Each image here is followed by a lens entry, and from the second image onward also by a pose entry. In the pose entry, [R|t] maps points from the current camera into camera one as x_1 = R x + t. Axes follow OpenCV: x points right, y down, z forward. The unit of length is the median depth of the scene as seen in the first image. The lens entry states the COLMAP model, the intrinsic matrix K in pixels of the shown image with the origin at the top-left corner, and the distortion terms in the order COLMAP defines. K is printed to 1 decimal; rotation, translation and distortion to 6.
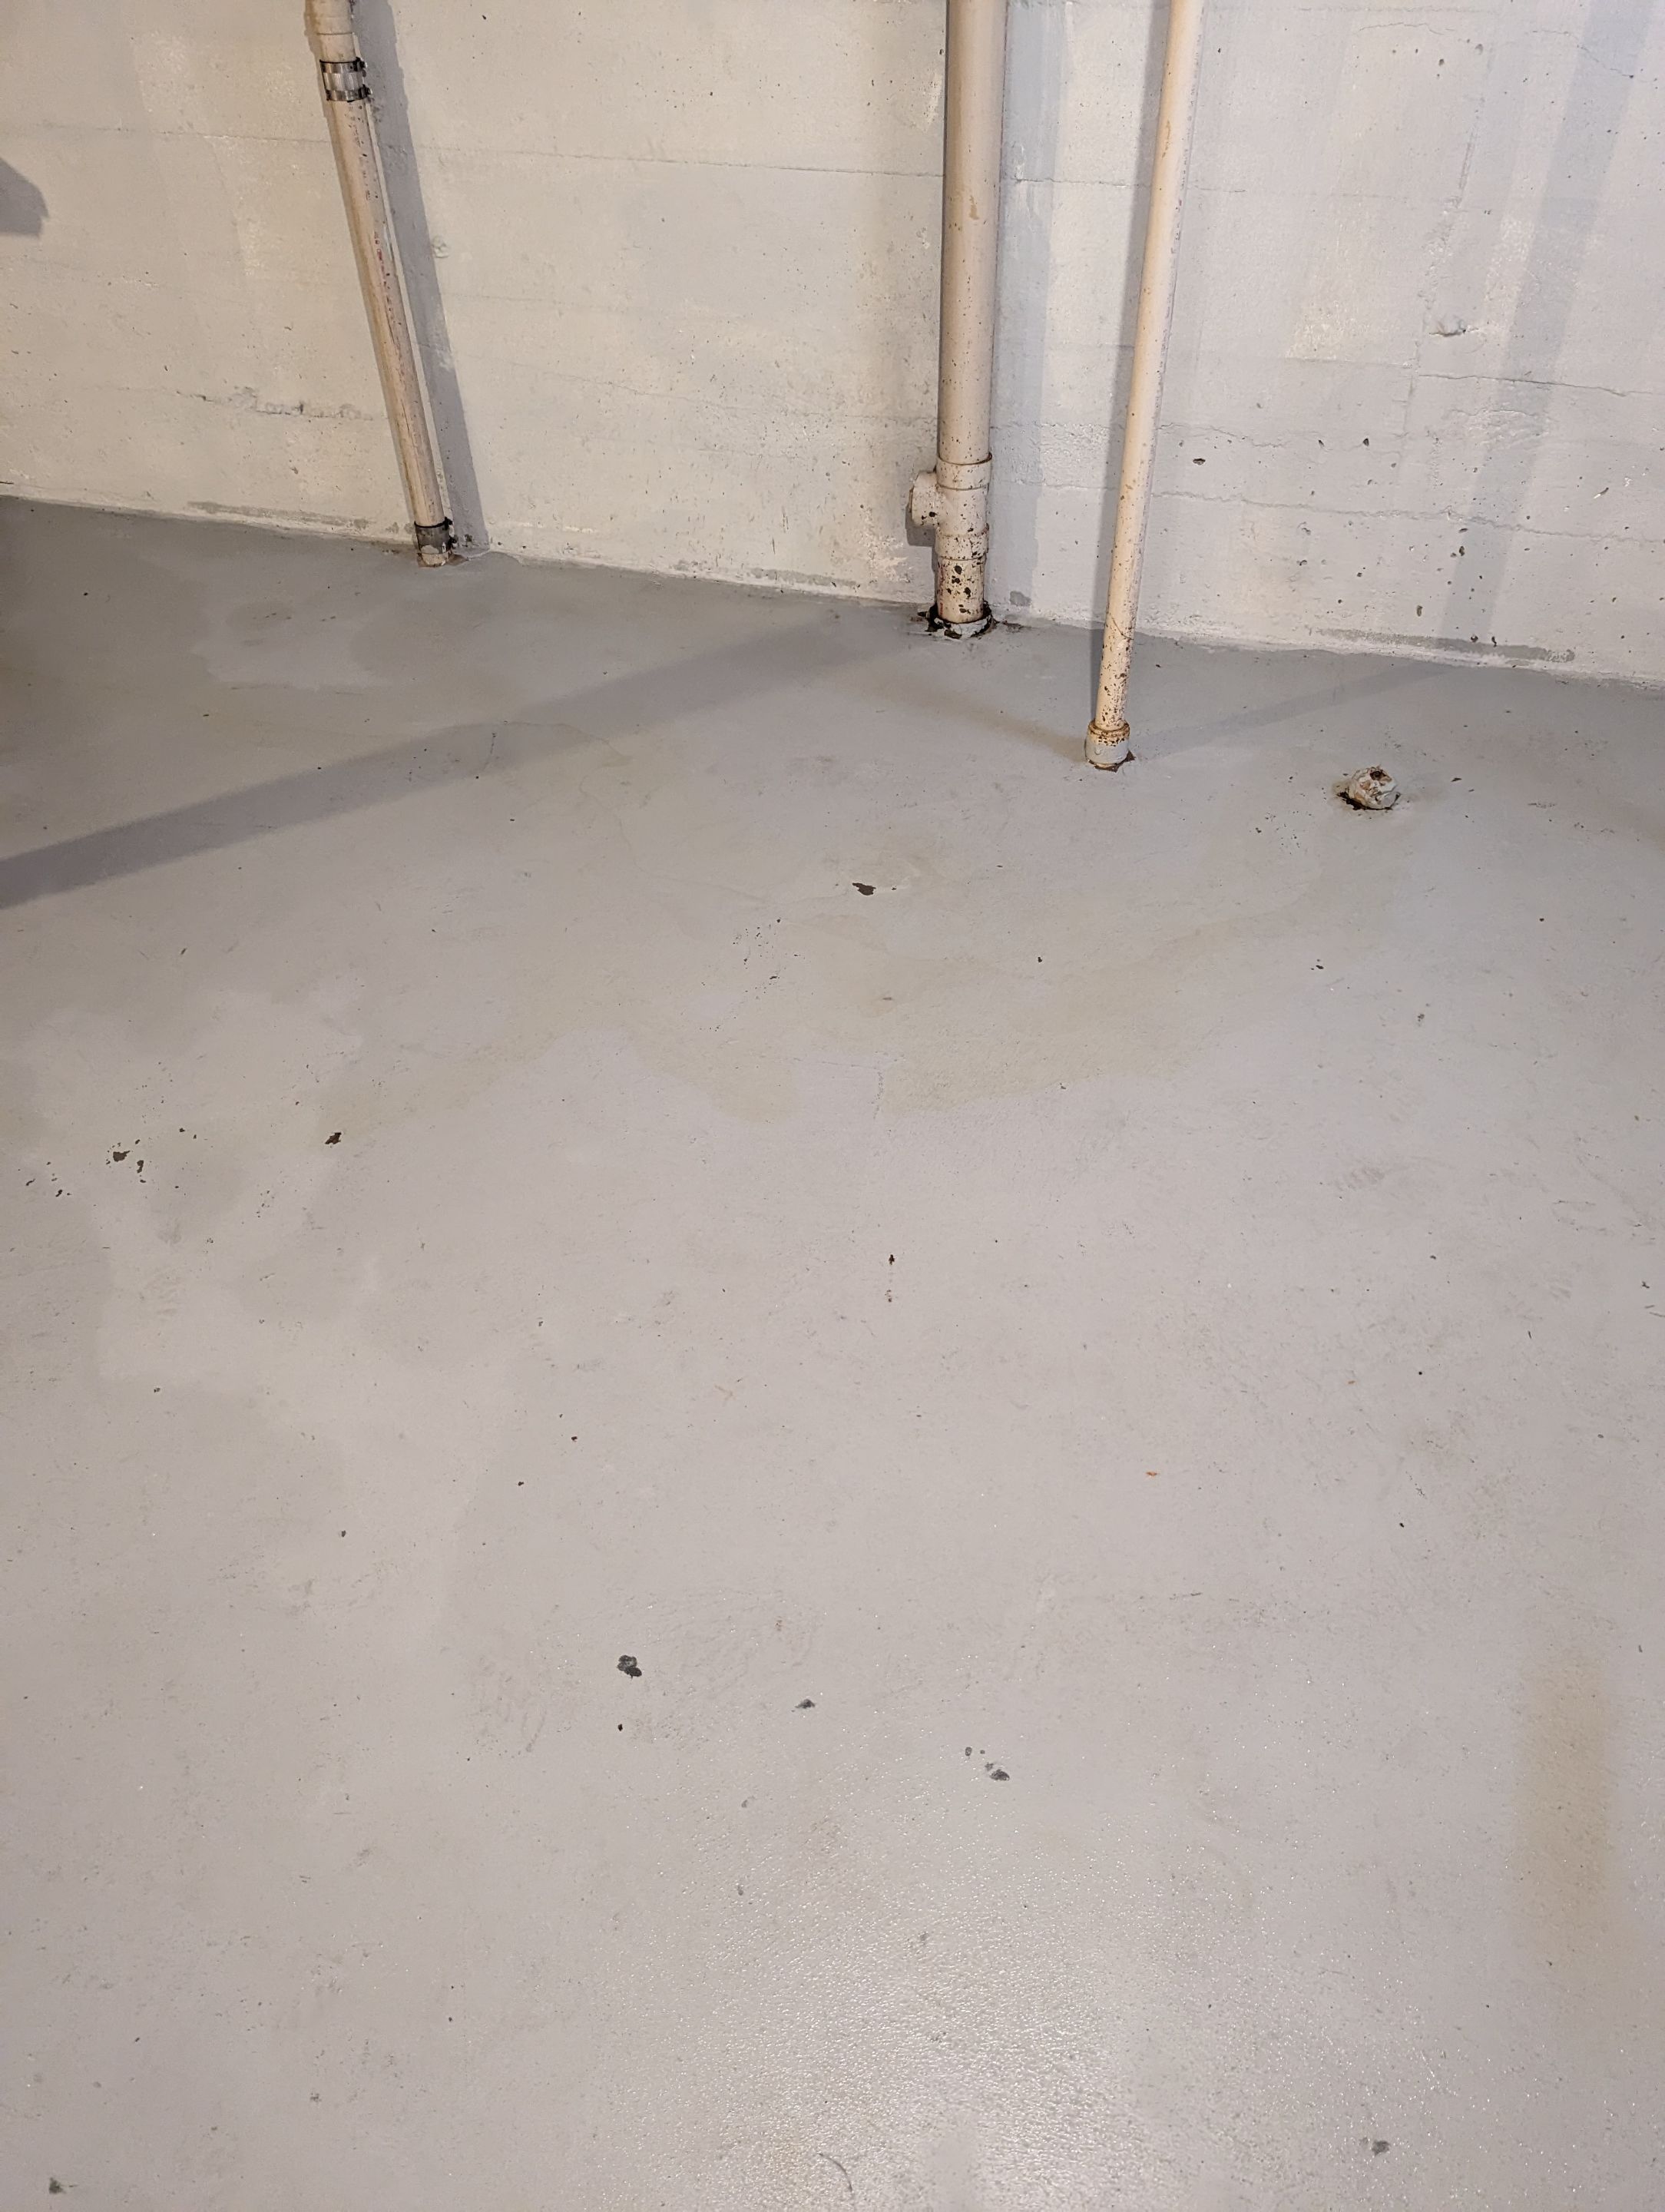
lens RADIAL K [[1558.7, 0, 832.5], [0, 1558.7, 1106.0], [0, 0, 1]] dist [0.059213, -0.051457]
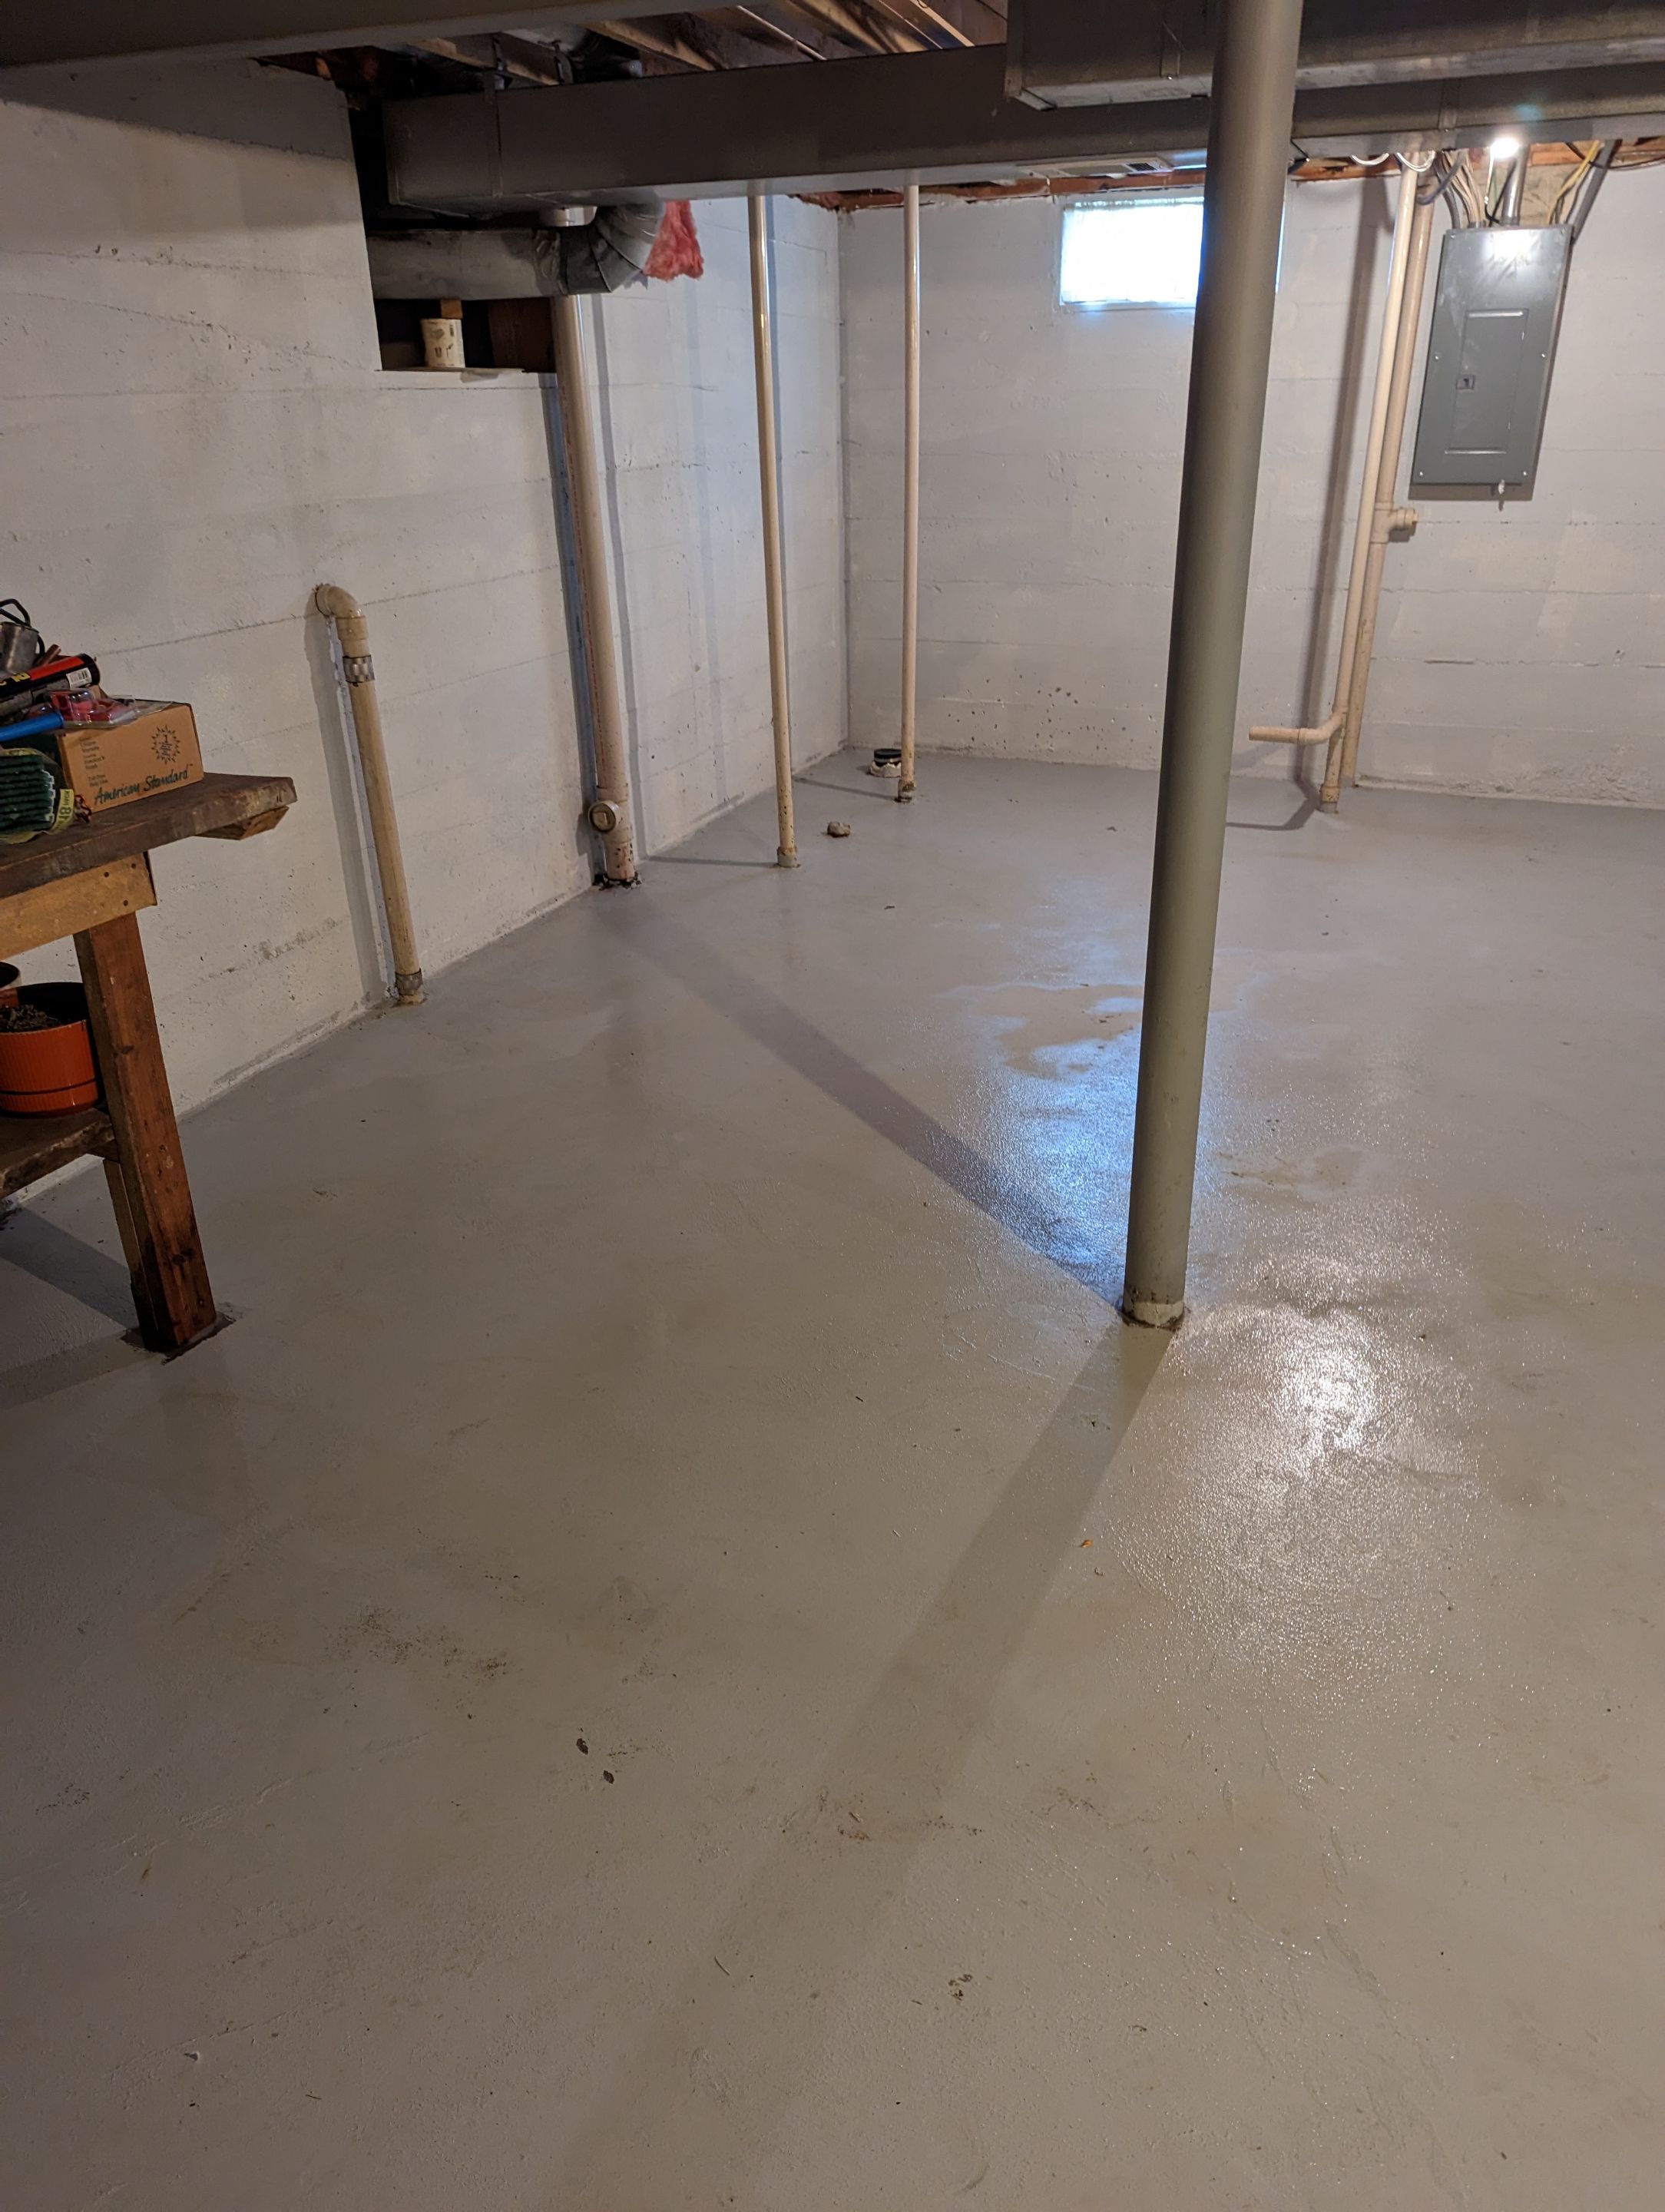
lens RADIAL K [[1558.7, 0, 832.5], [0, 1558.7, 1106.0], [0, 0, 1]] dist [0.059213, -0.051457]
pose [[0.070377, -0.405114, 0.911554, -1.439602], [0.664206, 0.700813, 0.260176, -0.407879], [-0.744229, 0.587150, 0.318400, 0.433139]]
